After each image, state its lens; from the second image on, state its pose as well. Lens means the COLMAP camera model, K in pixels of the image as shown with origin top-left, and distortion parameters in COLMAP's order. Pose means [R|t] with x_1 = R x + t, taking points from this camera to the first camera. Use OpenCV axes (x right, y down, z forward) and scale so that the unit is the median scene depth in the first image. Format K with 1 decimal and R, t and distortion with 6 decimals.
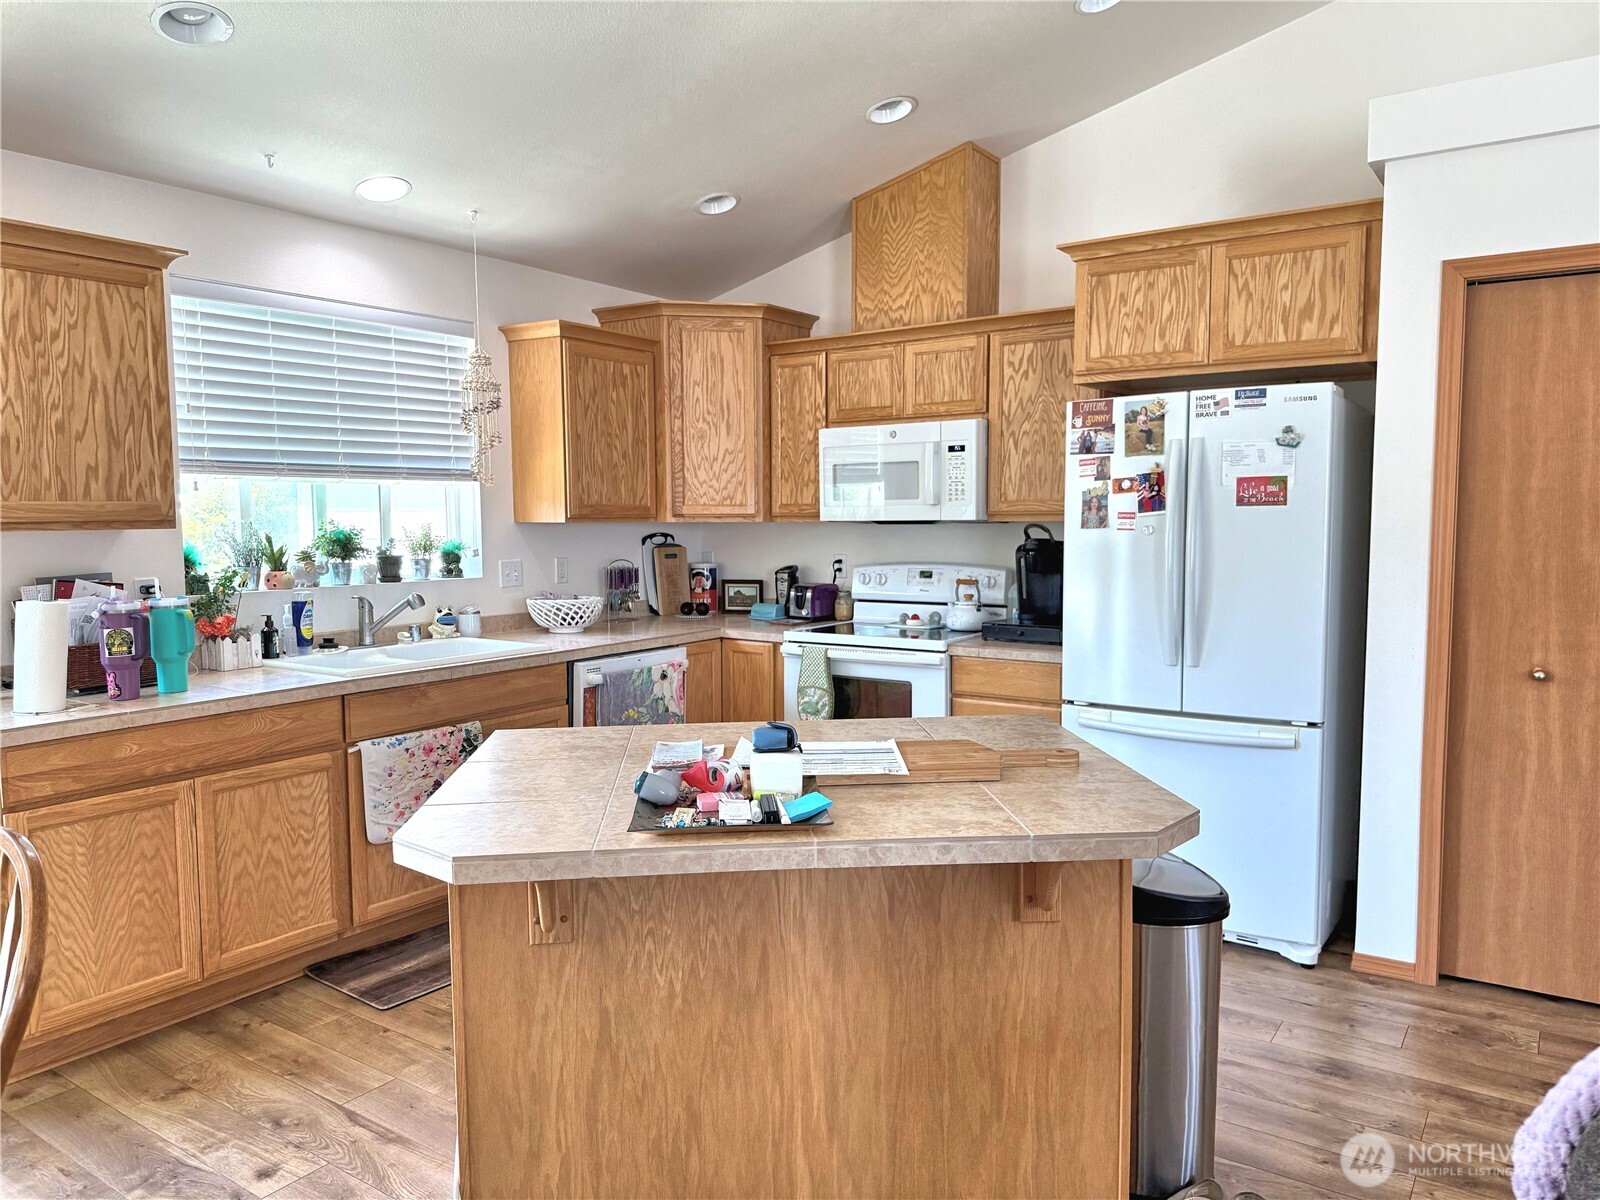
lens RADIAL K [[1128.0, 0, 847.8], [0, 1128.0, 606.2], [0, 0, 1]] dist [0.094646, -0.095374]
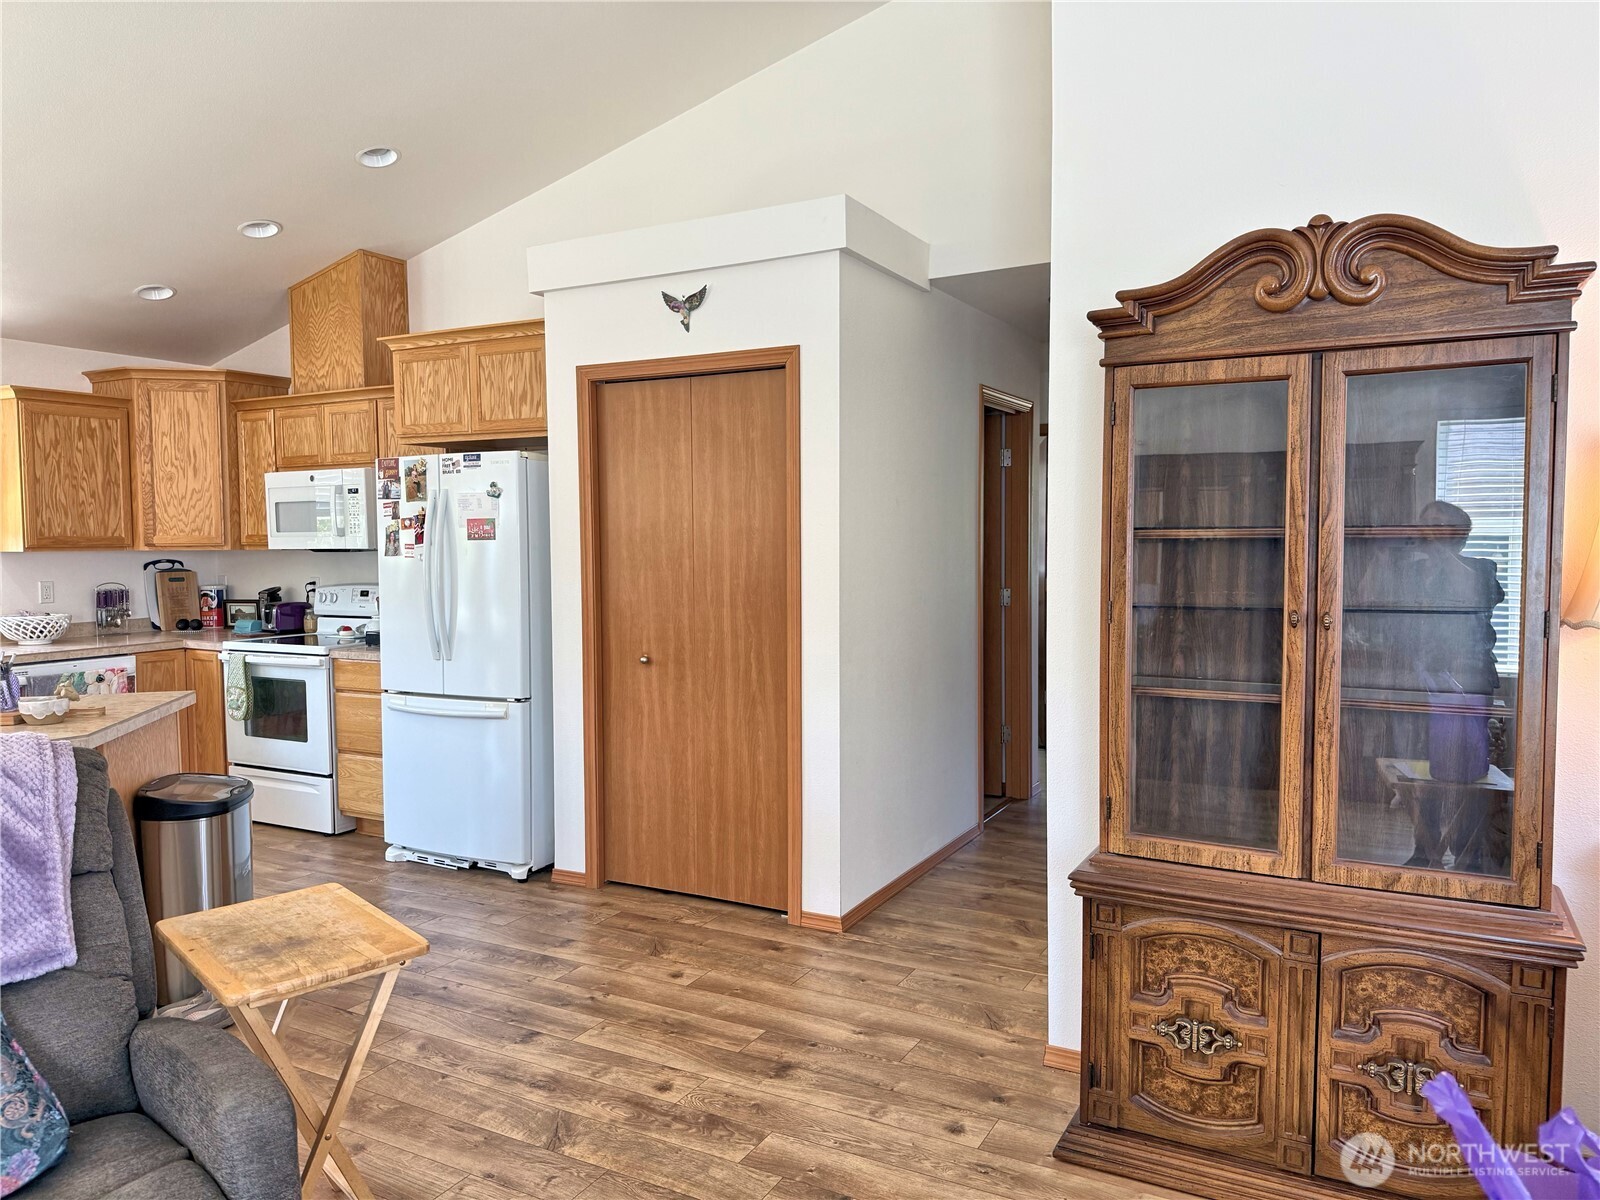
lens RADIAL K [[1137.0, 0, 810.2], [0, 1137.0, 593.0], [0, 0, 1]] dist [0.012572, -0.024014]
pose [[0.993205, -0.006927, 0.116172, 0.541595], [0.010656, 0.999447, -0.031505, 0.019865], [-0.115890, 0.032529, 0.992729, -0.350951]]
